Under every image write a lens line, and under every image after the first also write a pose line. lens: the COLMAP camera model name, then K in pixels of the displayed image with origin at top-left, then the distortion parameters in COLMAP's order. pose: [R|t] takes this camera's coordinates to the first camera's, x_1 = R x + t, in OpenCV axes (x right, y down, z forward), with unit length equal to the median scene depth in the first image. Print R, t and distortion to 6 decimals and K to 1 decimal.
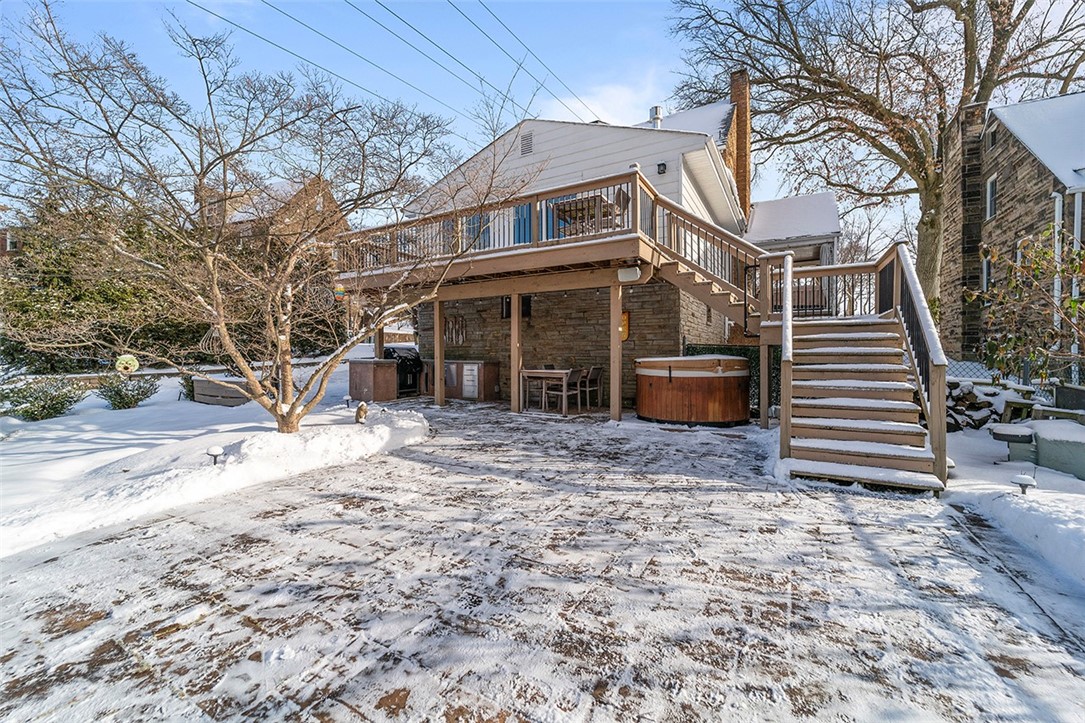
lens RADIAL K [[437.8, 0, 542.5], [0, 437.8, 361.5], [0, 0, 1]] dist [-0.002104, -0.000519]
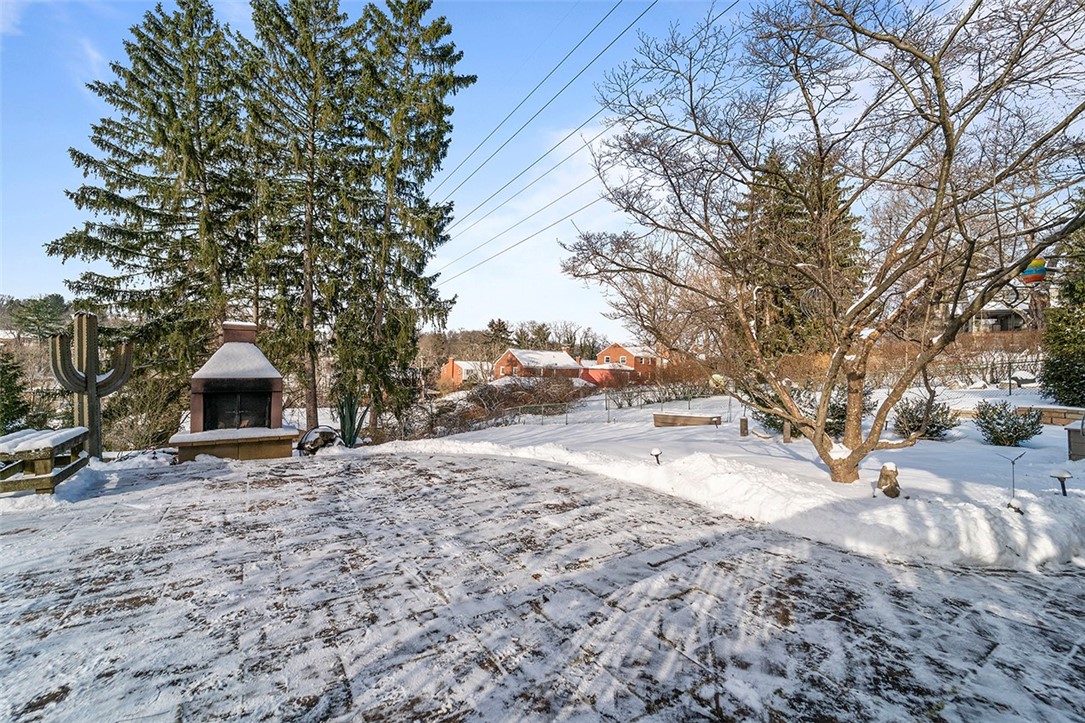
lens RADIAL K [[437.8, 0, 542.5], [0, 437.8, 361.5], [0, 0, 1]] dist [-0.002104, -0.000519]
pose [[-0.450117, -0.018416, -0.892780, 0.724543], [-0.046020, 0.998937, 0.002597, -0.058660], [0.891783, 0.042254, -0.450486, 1.765729]]
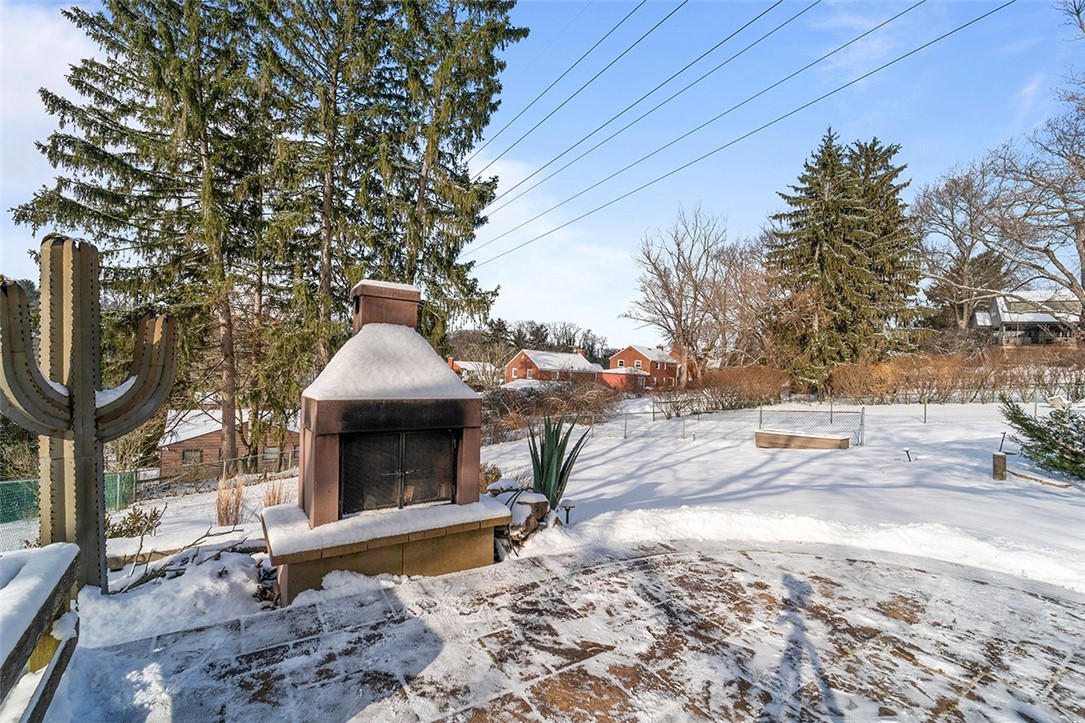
lens RADIAL K [[445.9, 0, 544.7], [0, 445.9, 371.0], [0, 0, 1]] dist [0.001650, -0.004245]
pose [[-0.429122, -0.013564, -0.903145, 0.328494], [-0.069418, 0.997425, 0.018004, -0.015302], [0.900575, 0.070420, -0.428958, 0.425054]]
